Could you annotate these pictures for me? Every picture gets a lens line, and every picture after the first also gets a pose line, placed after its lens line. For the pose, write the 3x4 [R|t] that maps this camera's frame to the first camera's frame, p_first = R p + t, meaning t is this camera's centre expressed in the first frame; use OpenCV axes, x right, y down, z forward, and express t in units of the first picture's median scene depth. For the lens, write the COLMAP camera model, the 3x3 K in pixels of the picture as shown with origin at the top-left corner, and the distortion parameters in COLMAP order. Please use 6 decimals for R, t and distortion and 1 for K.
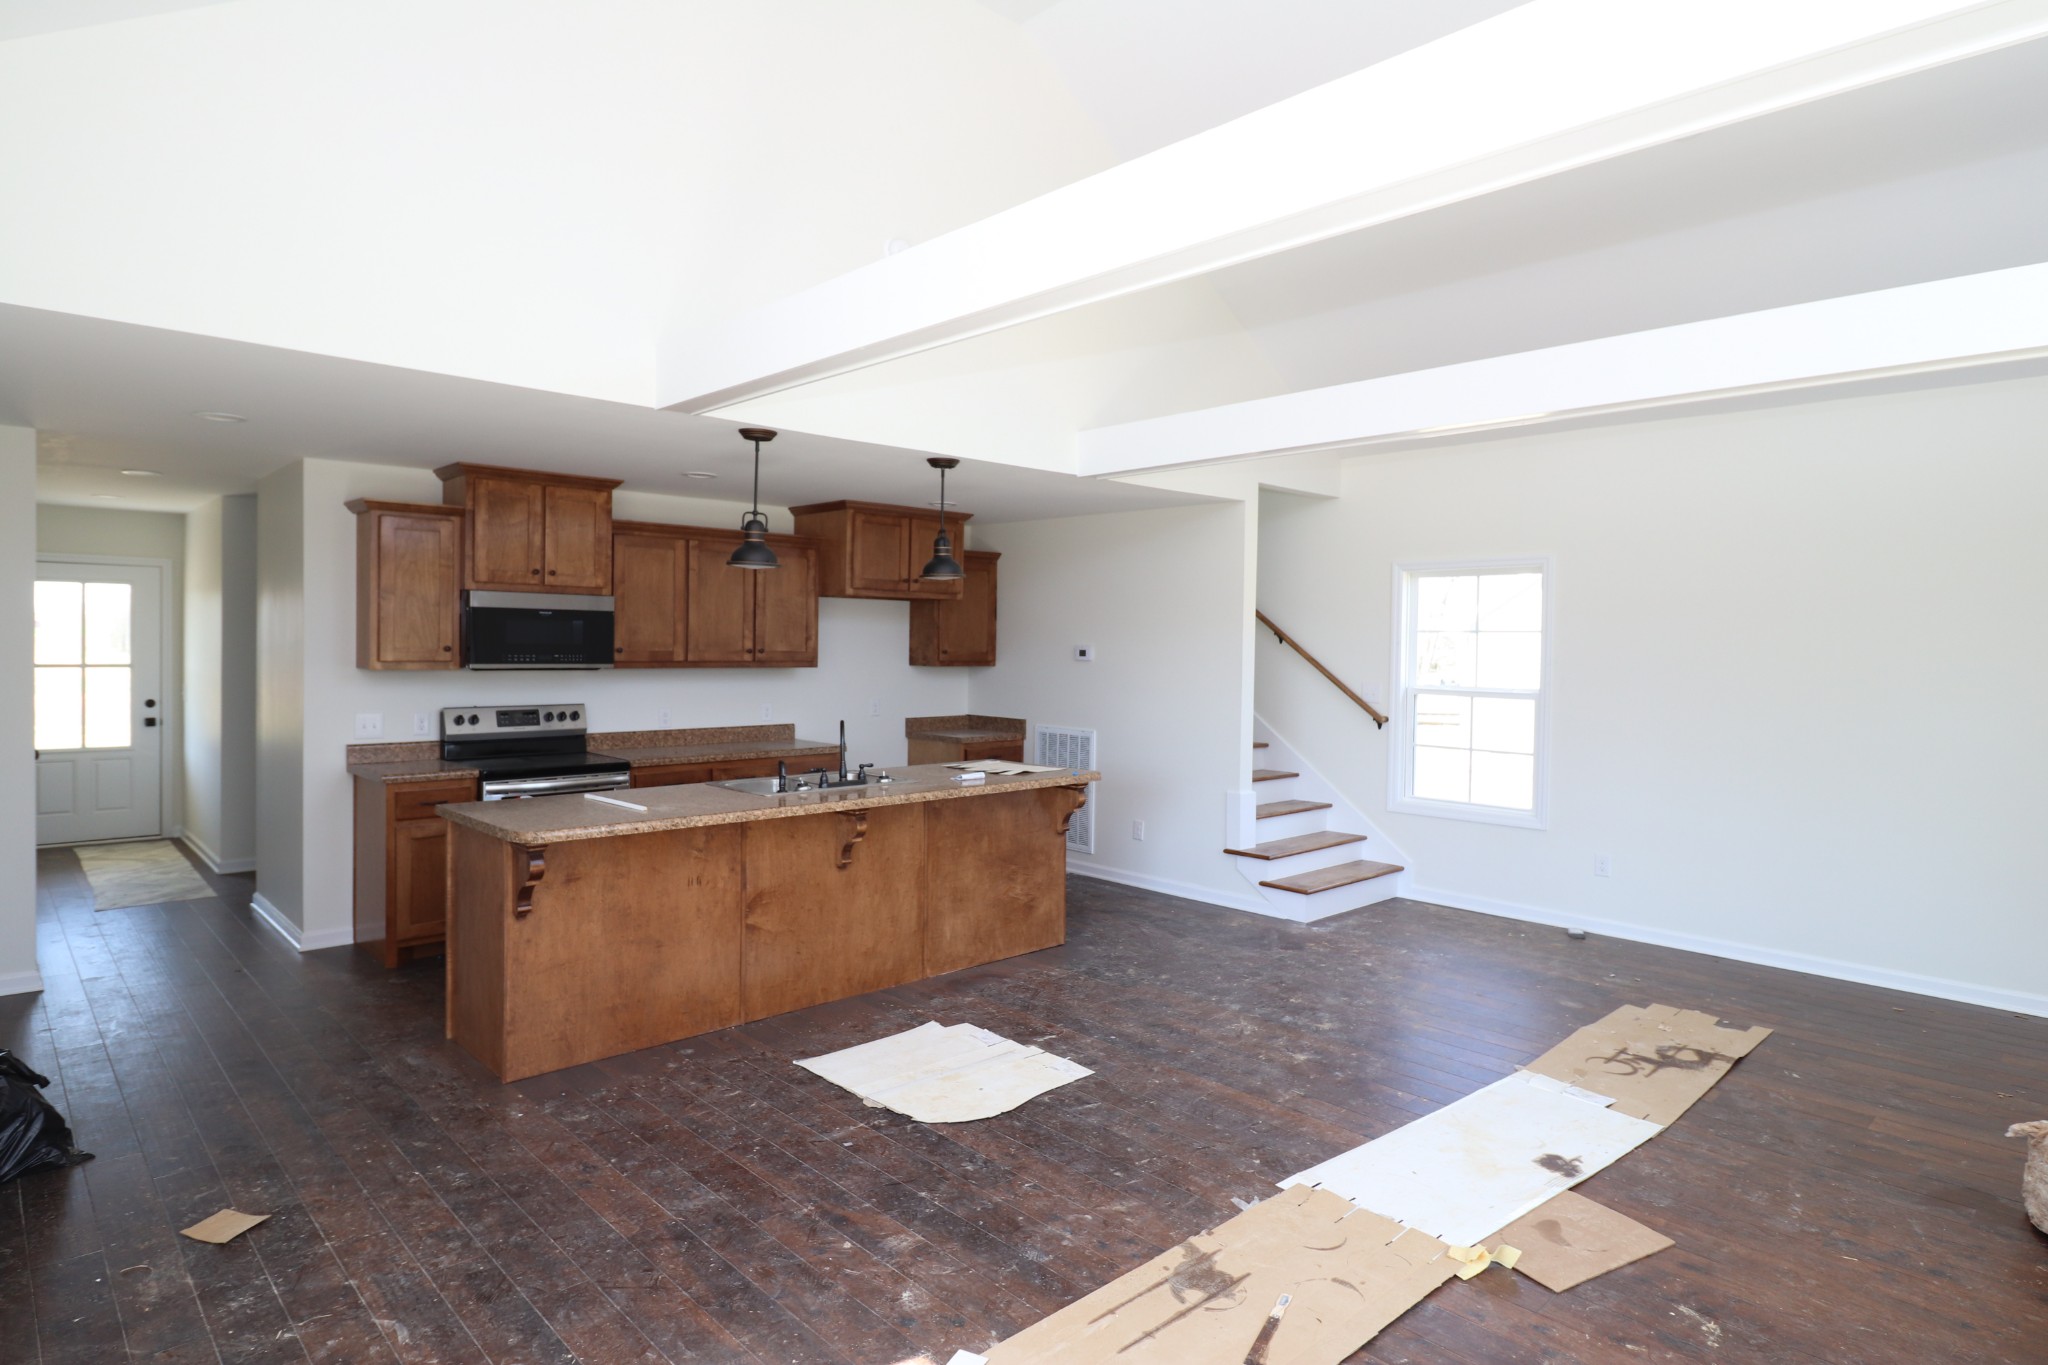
lens RADIAL K [[1119.8, 0, 1013.3], [0, 1119.8, 682.2], [0, 0, 1]] dist [-0.023906, -0.000385]
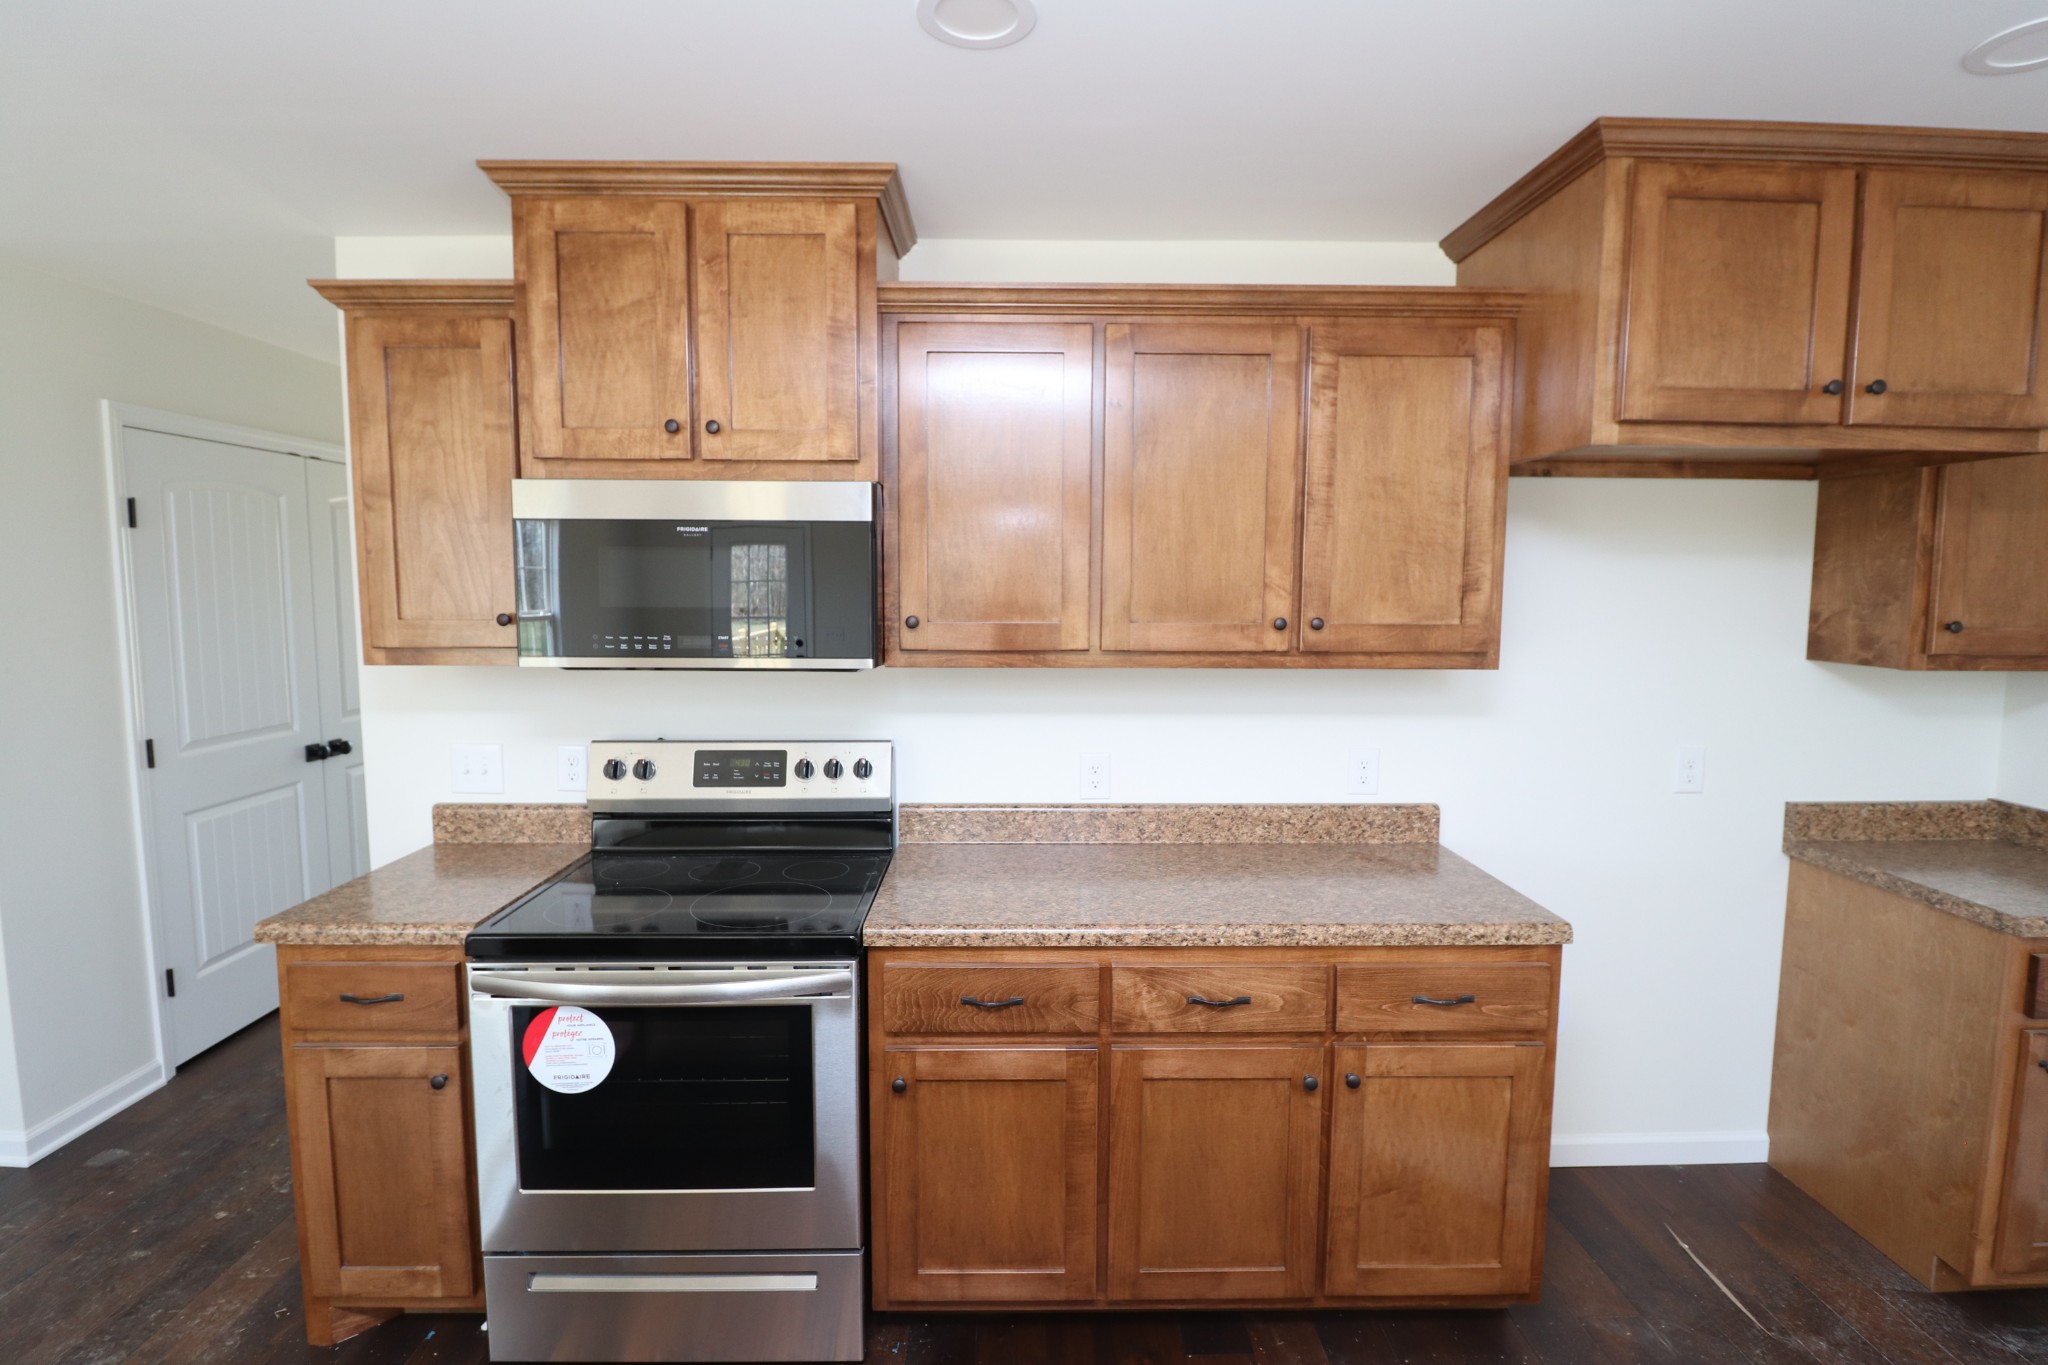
lens RADIAL K [[960.0, 0, 1029.3], [0, 960.0, 671.9], [0, 0, 1]] dist [-0.010624, -0.006330]
pose [[0.740747, 0.049663, -0.669946, -0.092349], [-0.017136, 0.998336, 0.055060, -0.029987], [0.671565, -0.029305, 0.740366, 0.761292]]
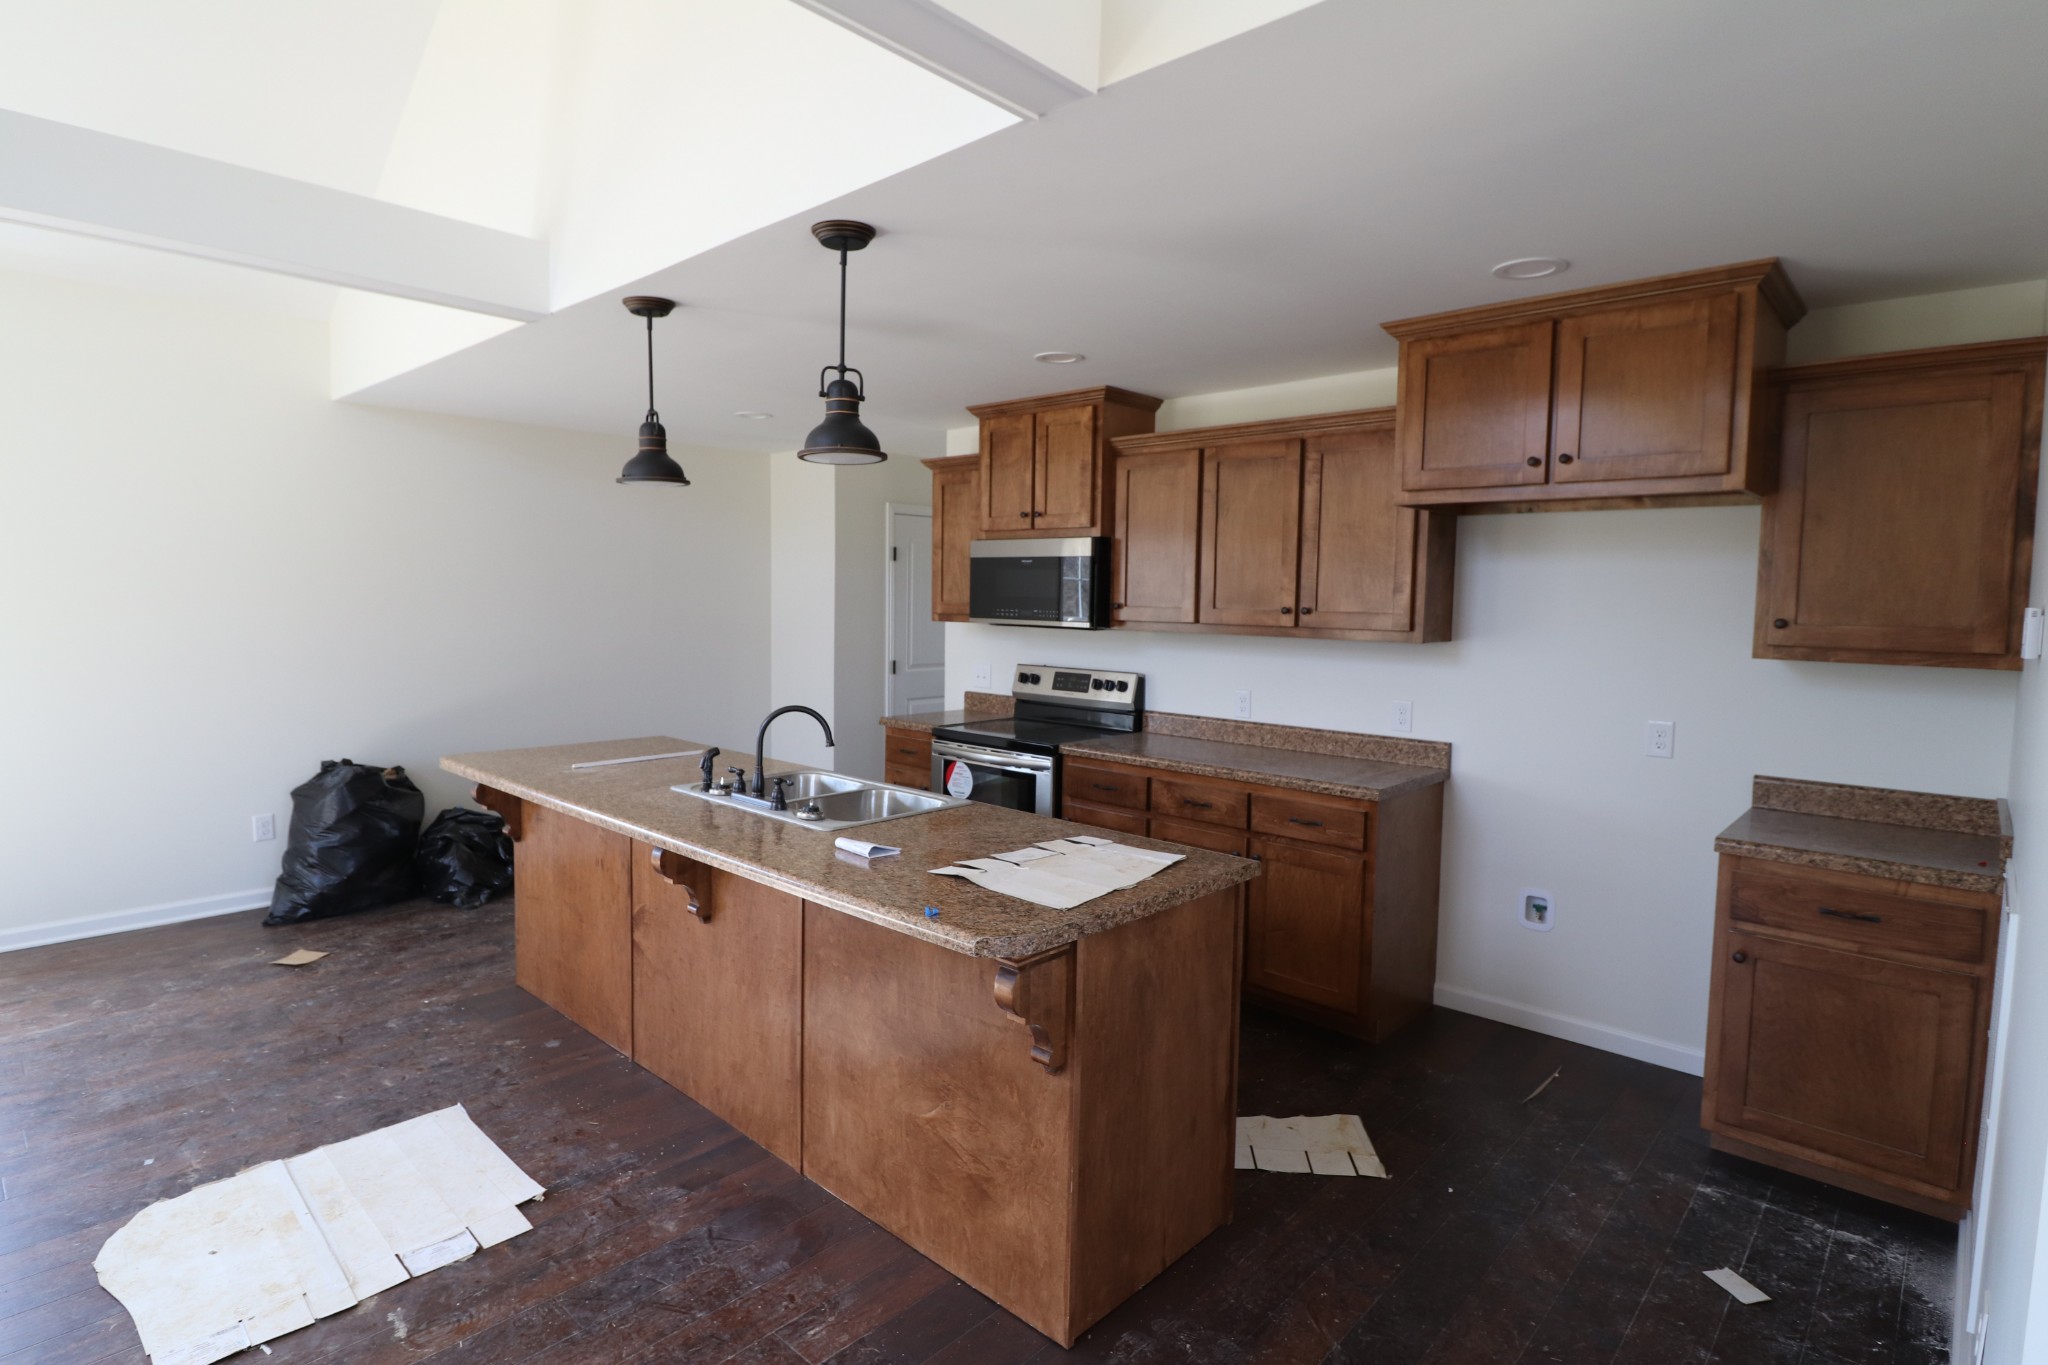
lens RADIAL K [[1025.0, 0, 1024.7], [0, 1025.0, 675.4], [0, 0, 1]] dist [-0.012689, -0.004415]
pose [[0.078603, 0.064531, -0.994815, 0.350979], [-0.051534, 0.996832, 0.060589, -0.020191], [0.995573, 0.046504, 0.081679, 0.862569]]
